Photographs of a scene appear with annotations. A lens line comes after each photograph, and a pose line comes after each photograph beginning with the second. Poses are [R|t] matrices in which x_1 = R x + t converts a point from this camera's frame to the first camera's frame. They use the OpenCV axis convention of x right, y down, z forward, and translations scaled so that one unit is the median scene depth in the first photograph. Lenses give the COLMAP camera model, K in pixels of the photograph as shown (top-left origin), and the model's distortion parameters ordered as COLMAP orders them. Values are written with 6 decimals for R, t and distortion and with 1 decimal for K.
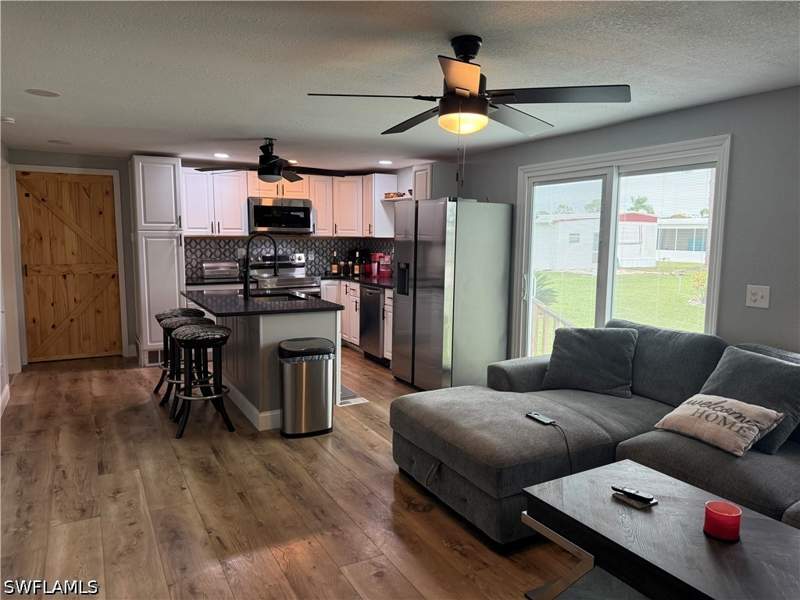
lens RADIAL K [[557.2, 0, 400.0], [0, 557.2, 300.0], [0, 0, 1]] dist [0.087378, -0.112458]
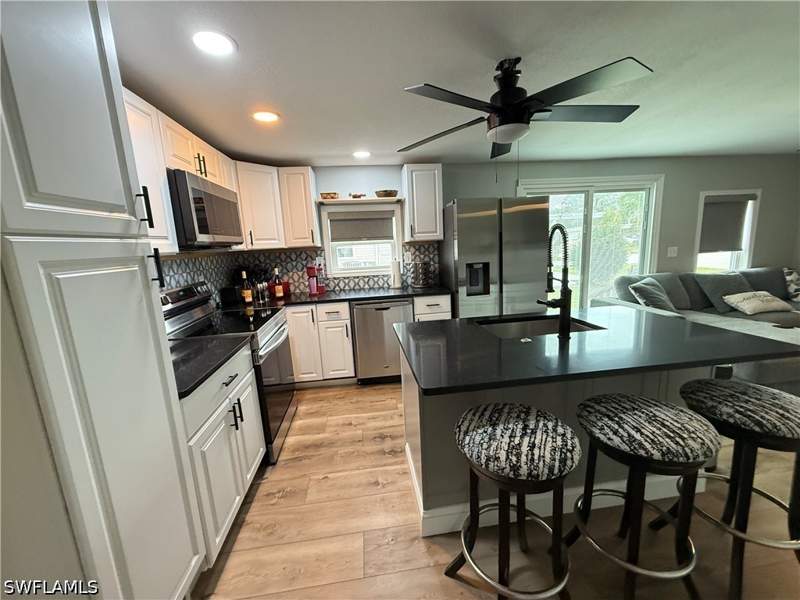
lens RADIAL K [[315.5, 0, 400.0], [0, 315.5, 300.0], [0, 0, 1]] dist [0.000539, -0.000241]
pose [[0.378710, -0.190418, 0.905715, -0.720523], [0.162757, 0.977058, 0.137363, -0.130577], [-0.911092, 0.095391, 0.401013, 1.169152]]
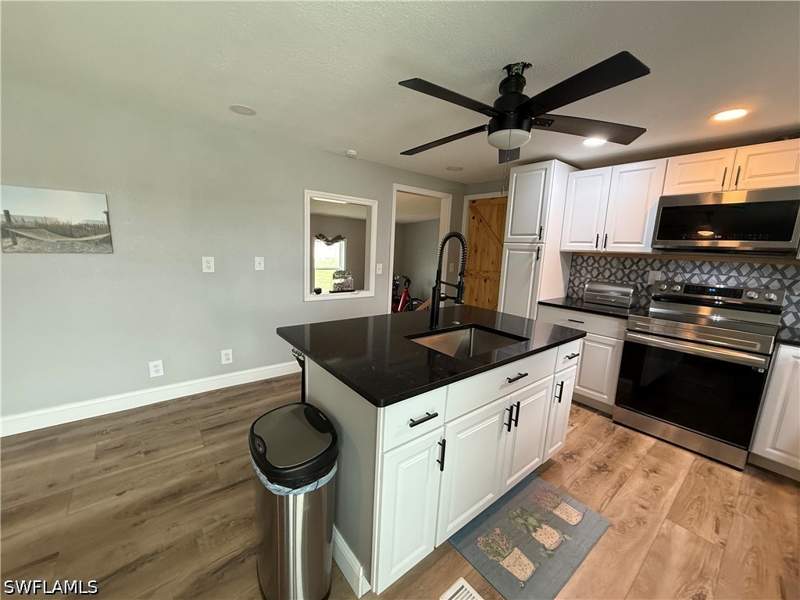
lens RADIAL K [[315.5, 0, 400.0], [0, 315.5, 300.0], [0, 0, 1]] dist [0.000539, -0.000241]
pose [[0.168033, 0.163668, -0.972099, 0.114451], [-0.161672, 0.977344, 0.136605, -0.095959], [0.972433, 0.134207, 0.190687, 1.006153]]
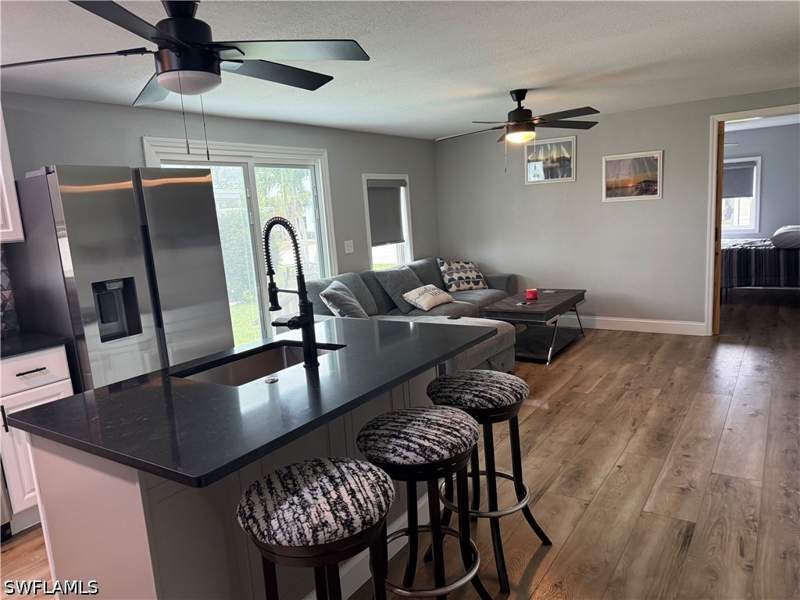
lens RADIAL K [[557.2, 0, 400.0], [0, 557.2, 300.0], [0, 0, 1]] dist [0.087378, -0.112458]
pose [[-0.447770, -0.121969, 0.885791, -0.788287], [0.166592, 0.961927, 0.216665, -0.155648], [-0.878492, 0.244582, -0.410403, 1.266569]]
